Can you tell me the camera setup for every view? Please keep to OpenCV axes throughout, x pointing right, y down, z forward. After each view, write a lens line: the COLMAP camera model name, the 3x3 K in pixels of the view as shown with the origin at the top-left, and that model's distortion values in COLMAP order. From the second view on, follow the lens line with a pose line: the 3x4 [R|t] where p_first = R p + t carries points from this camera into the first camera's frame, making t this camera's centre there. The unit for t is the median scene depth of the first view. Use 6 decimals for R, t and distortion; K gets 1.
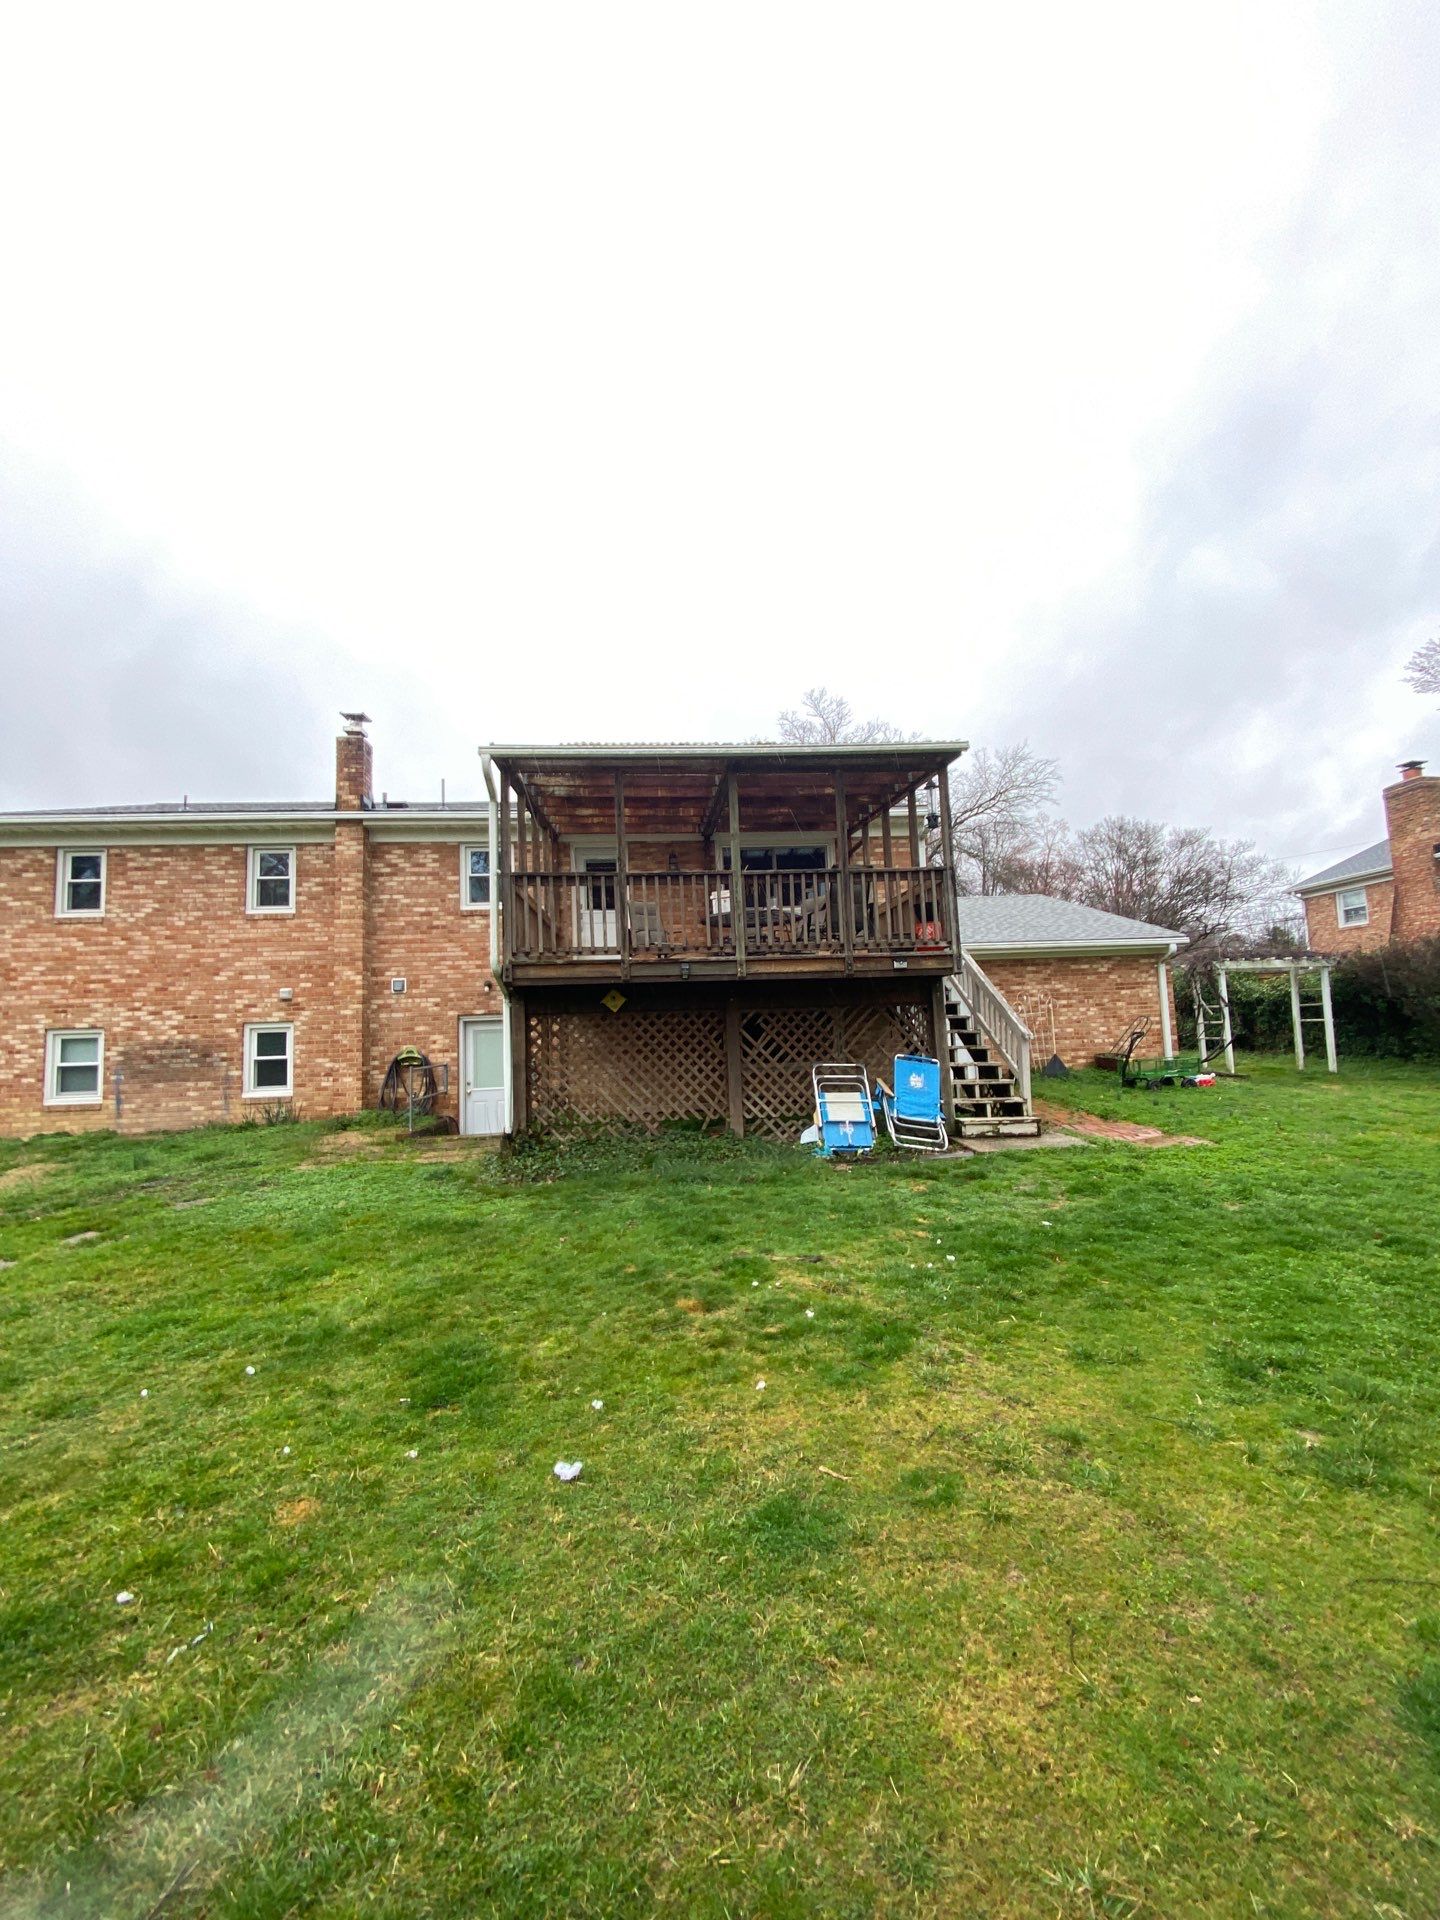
lens RADIAL K [[803.7, 0, 701.3], [0, 803.7, 966.0], [0, 0, 1]] dist [0.003315, -0.003686]
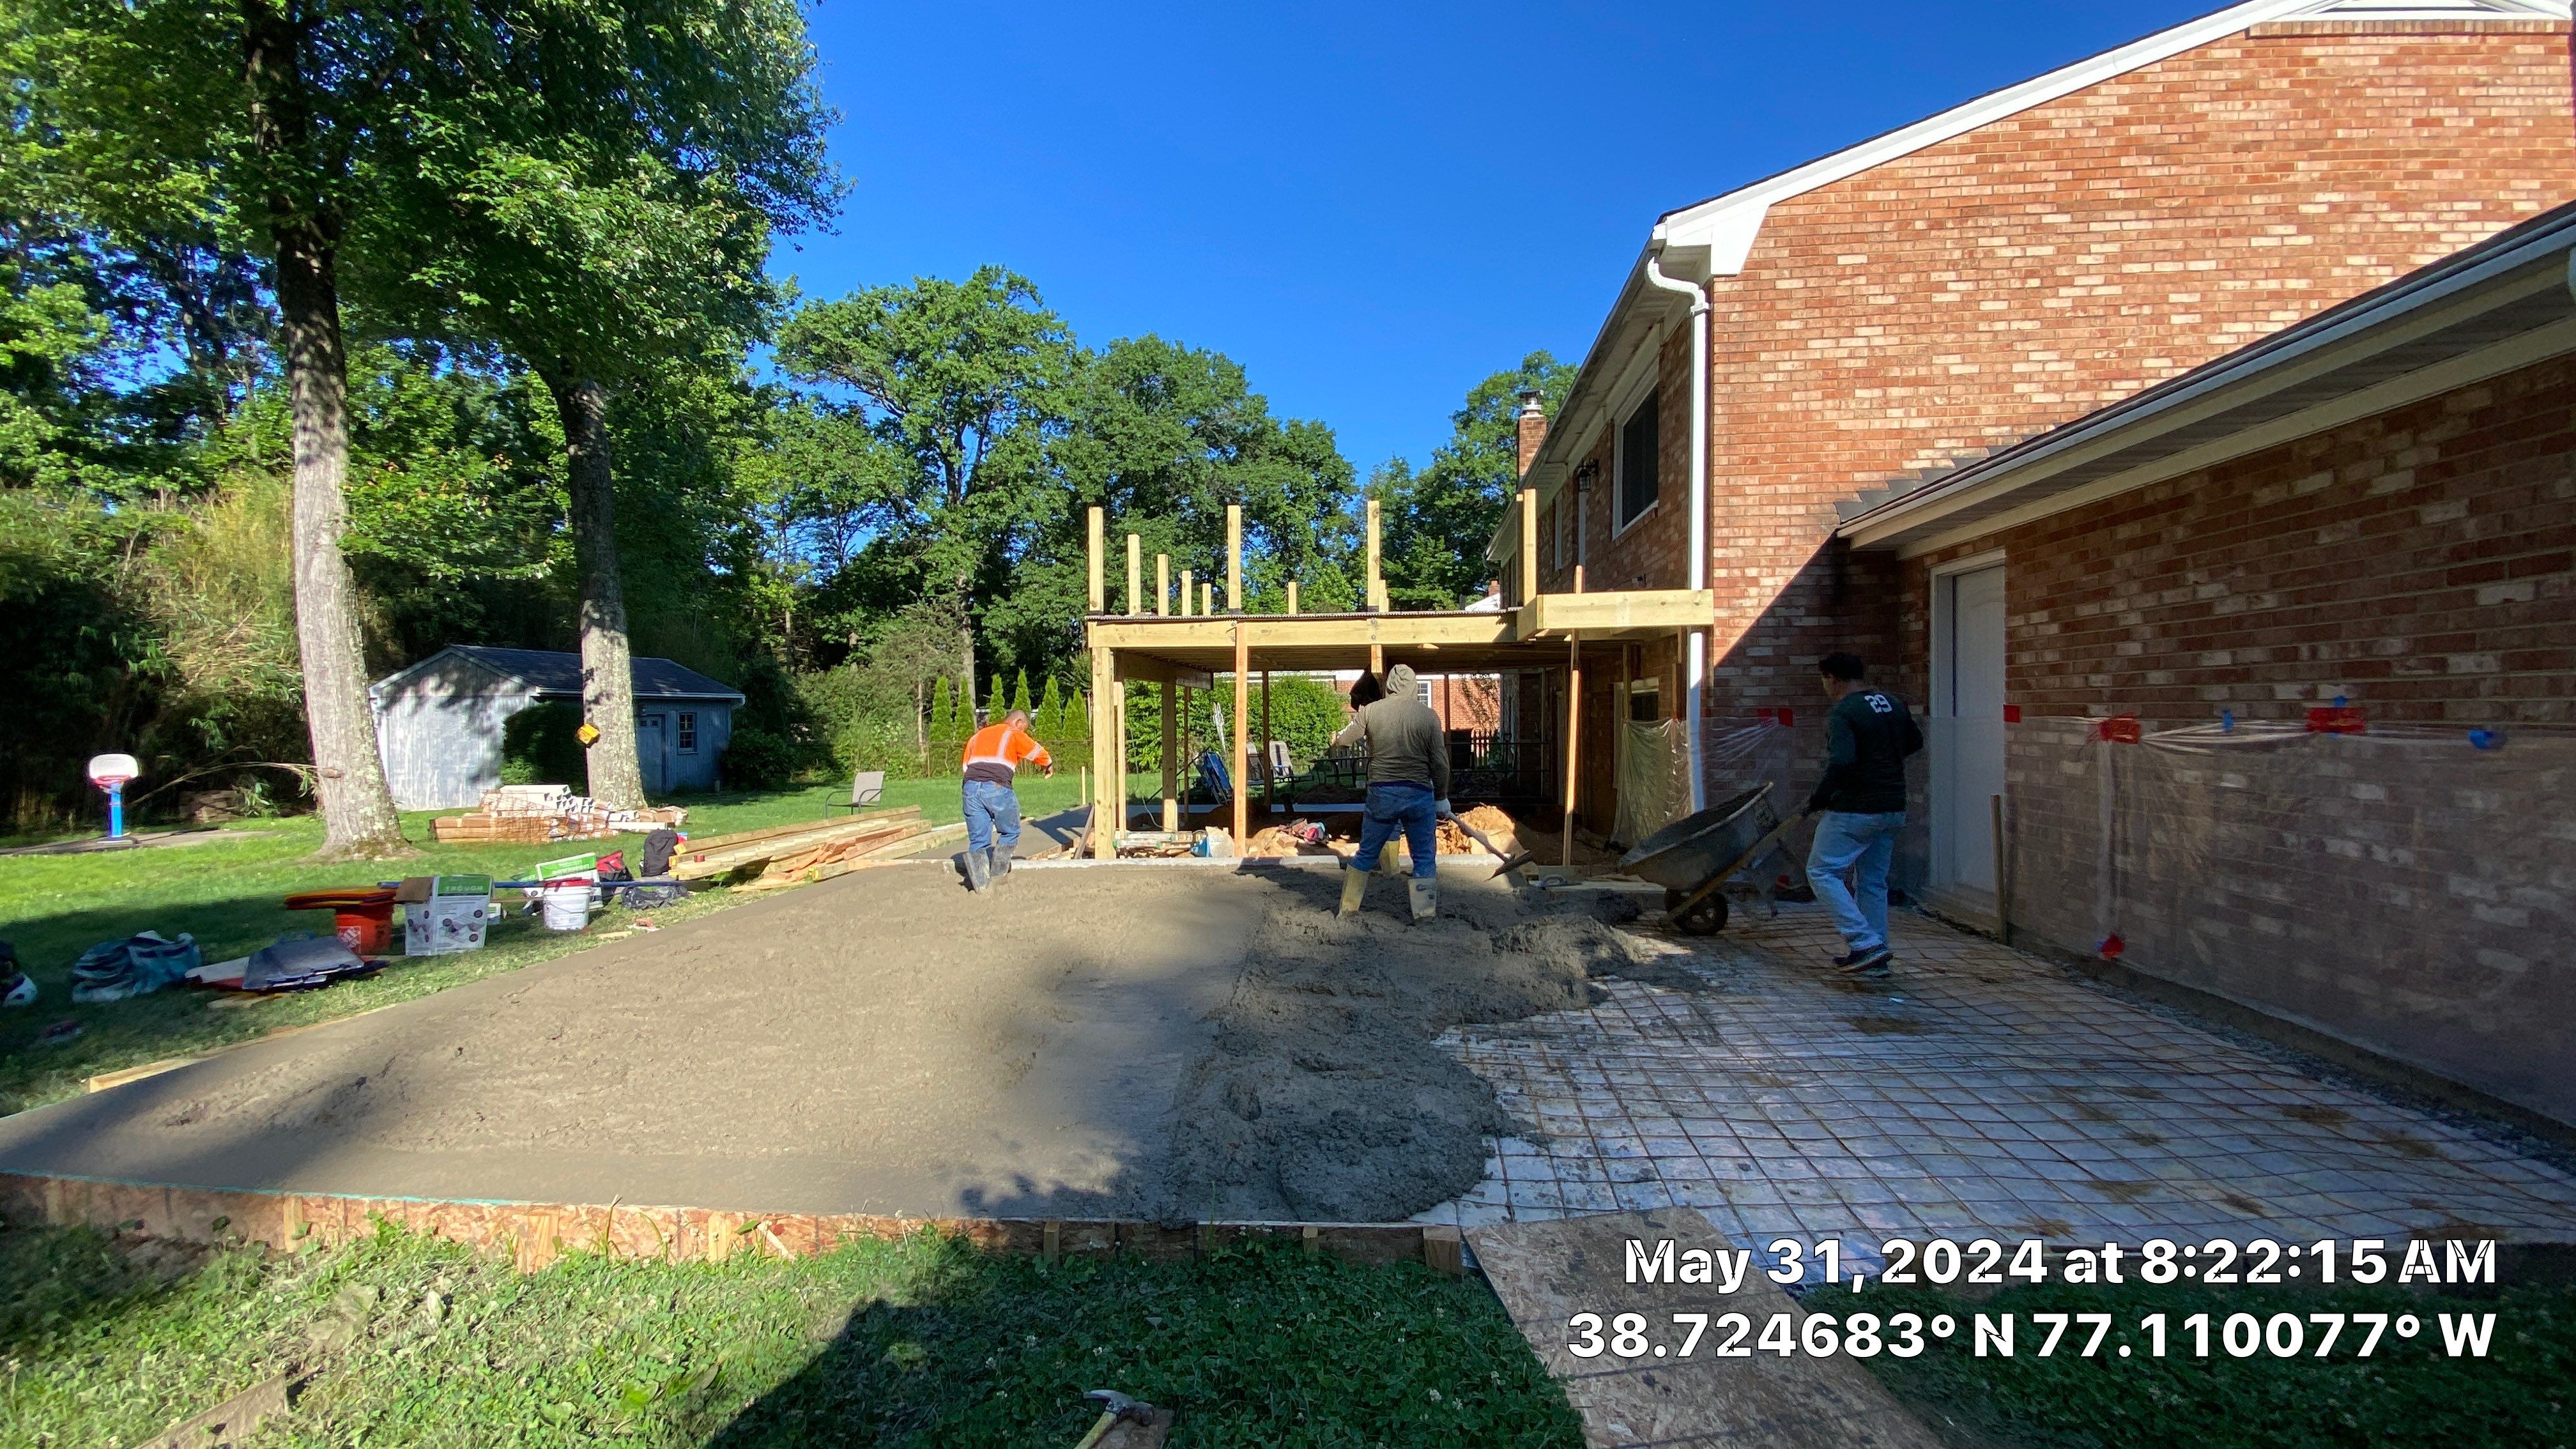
lens RADIAL K [[1072.1, 0, 1264.1], [0, 1072.1, 716.0], [0, 0, 1]] dist [0.007355, -0.011028]
pose [[-0.216179, 0.040124, -0.975529, 0.949409], [0.103971, 0.994420, 0.017861, 0.031734], [0.970802, -0.097565, -0.219144, 0.934470]]
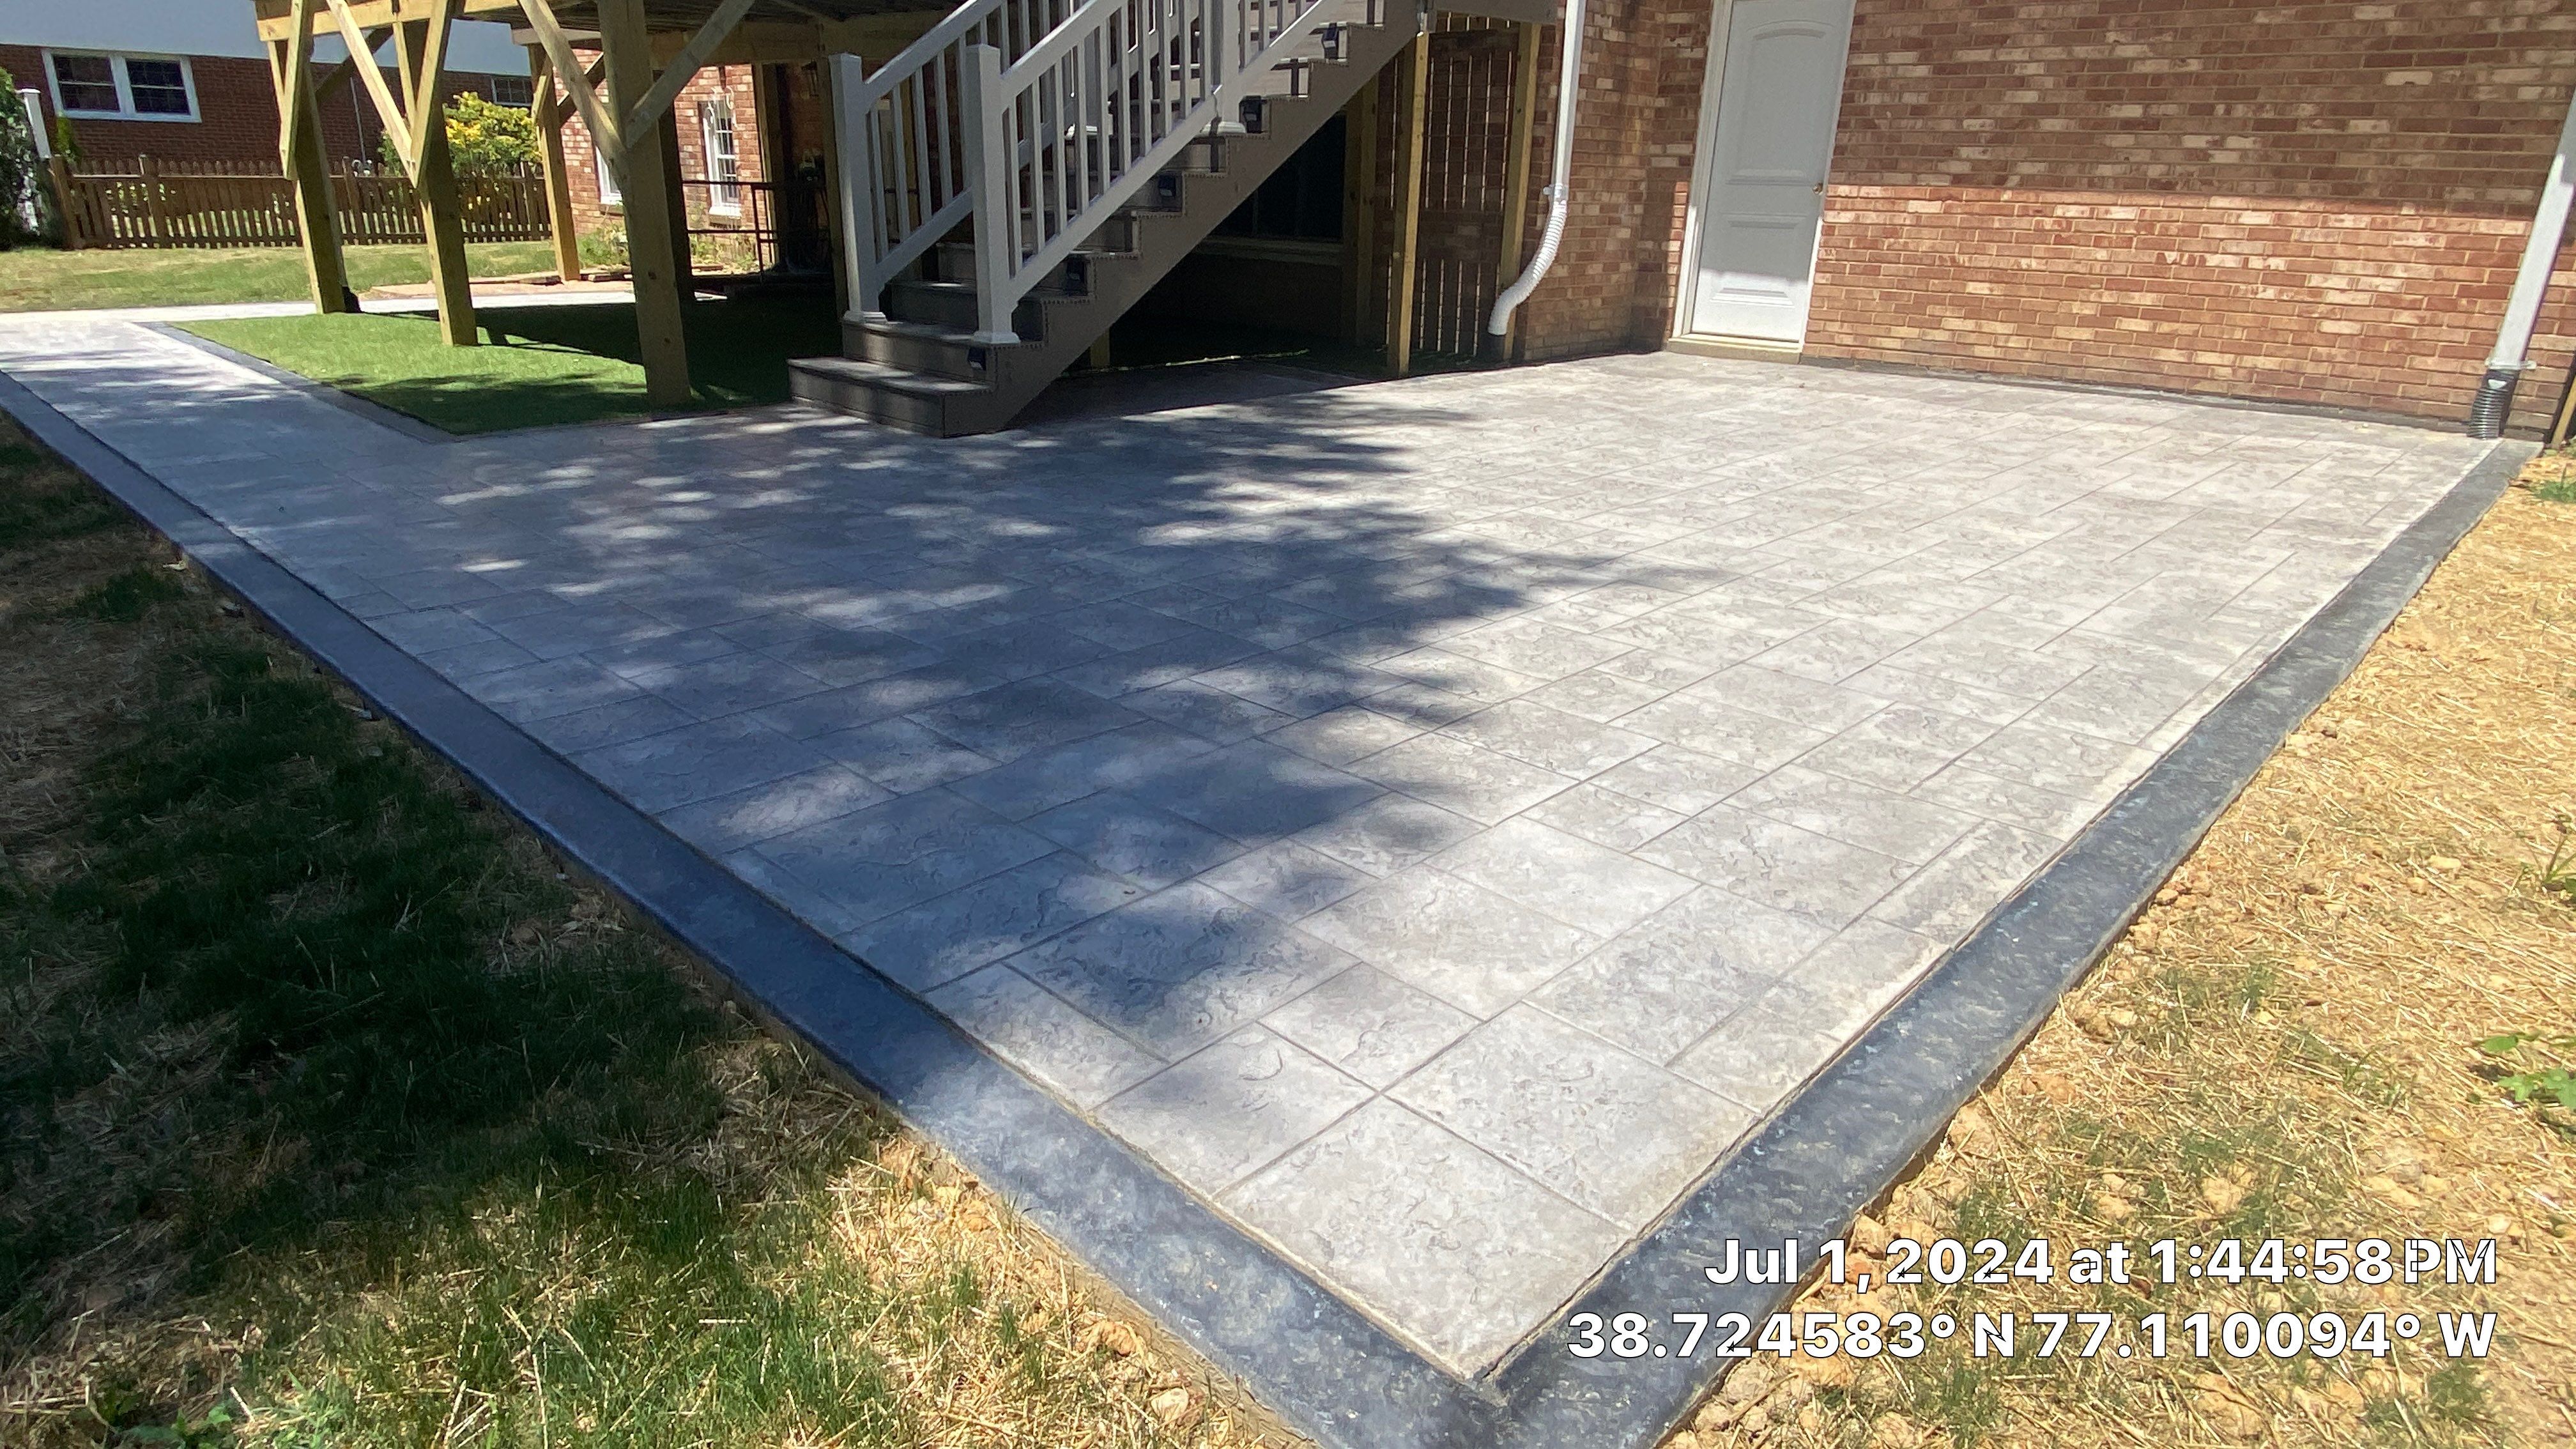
lens RADIAL K [[1500.4, 0, 1290.6], [0, 1500.4, 747.1], [0, 0, 1]] dist [0.030420, -0.025455]
pose [[0.649201, 0.321121, -0.689506, 0.825170], [0.012524, 0.901874, 0.431818, 0.014227], [0.760513, -0.288972, 0.581476, 0.448449]]
